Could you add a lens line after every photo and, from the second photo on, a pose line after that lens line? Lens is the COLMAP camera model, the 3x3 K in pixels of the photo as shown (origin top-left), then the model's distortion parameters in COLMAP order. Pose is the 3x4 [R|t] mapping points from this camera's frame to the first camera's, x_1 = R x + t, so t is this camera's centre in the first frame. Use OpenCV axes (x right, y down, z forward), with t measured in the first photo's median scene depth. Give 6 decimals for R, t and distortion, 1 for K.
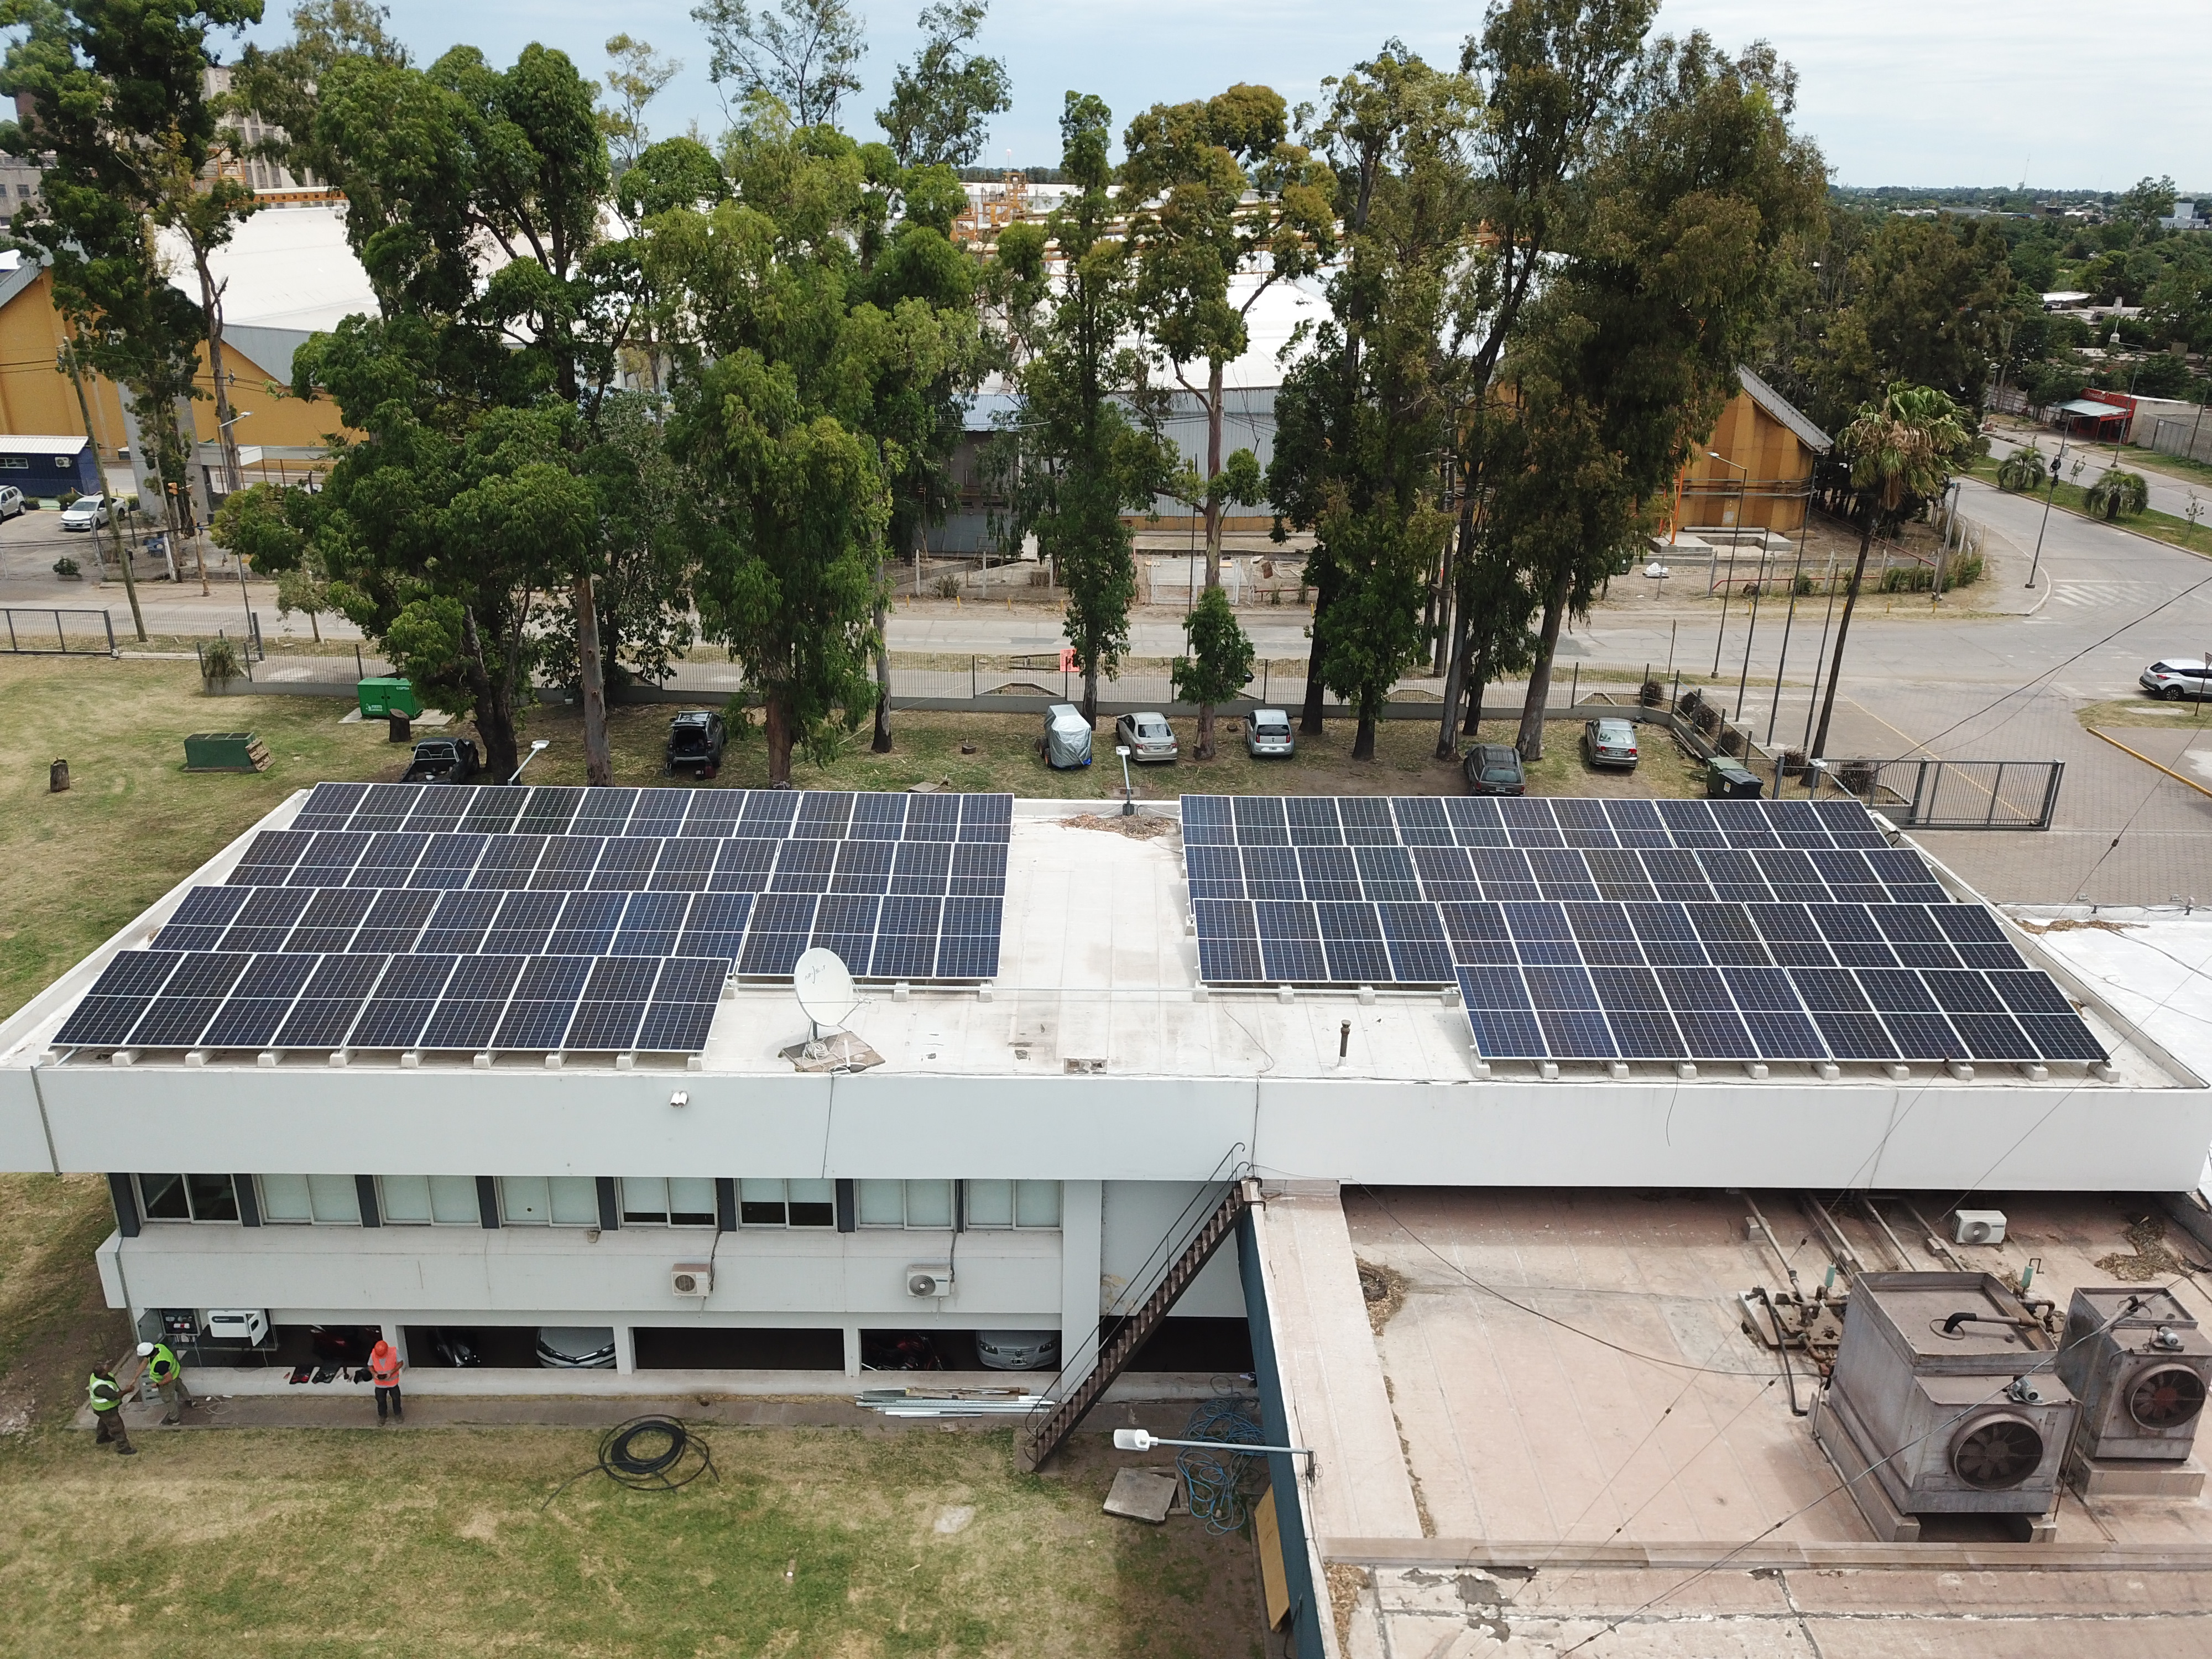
lens RADIAL K [[1677.7, 0, 1105.4], [0, 1677.7, 830.0], [0, 0, 1]] dist [-0.009128, 0.002713]
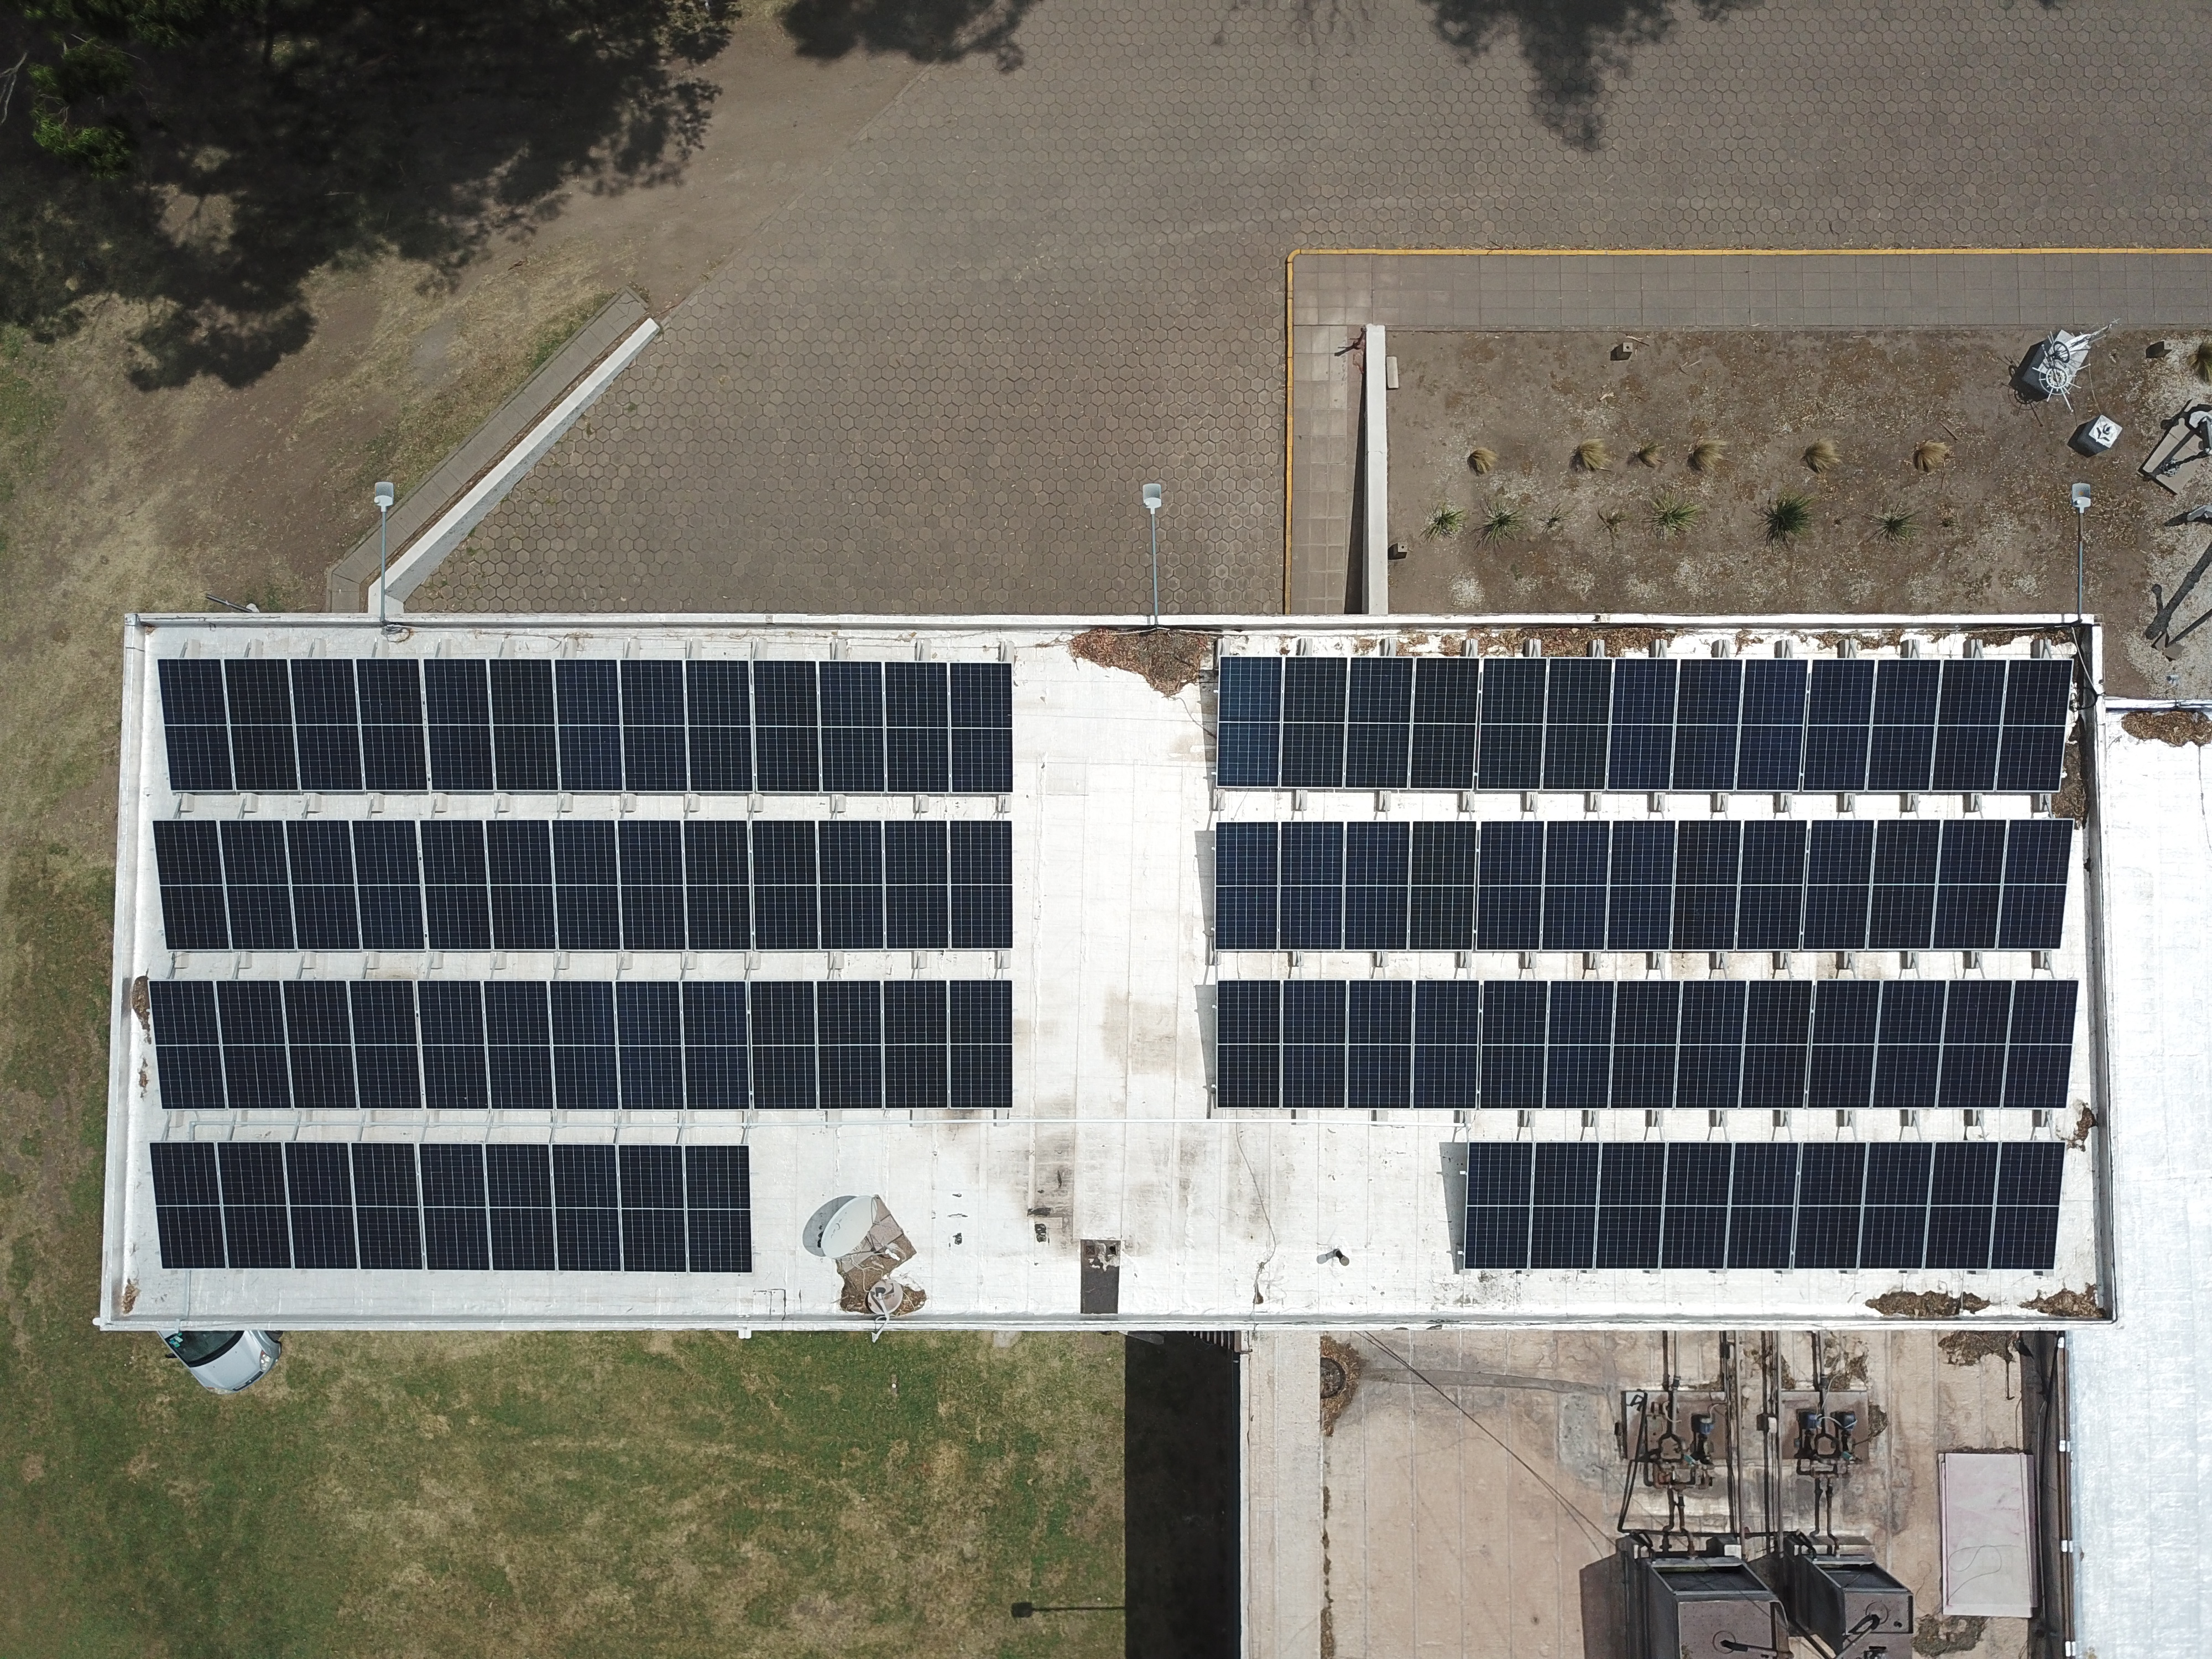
lens RADIAL K [[1677.7, 0, 1102.9], [0, 1677.7, 833.5], [0, 0, 1]] dist [-0.009128, 0.002713]
pose [[0.999719, 0.012069, -0.020385, 0.009401], [0.013623, 0.411124, 0.911478, -1.034586], [0.019381, -0.911500, 0.410844, 0.860061]]
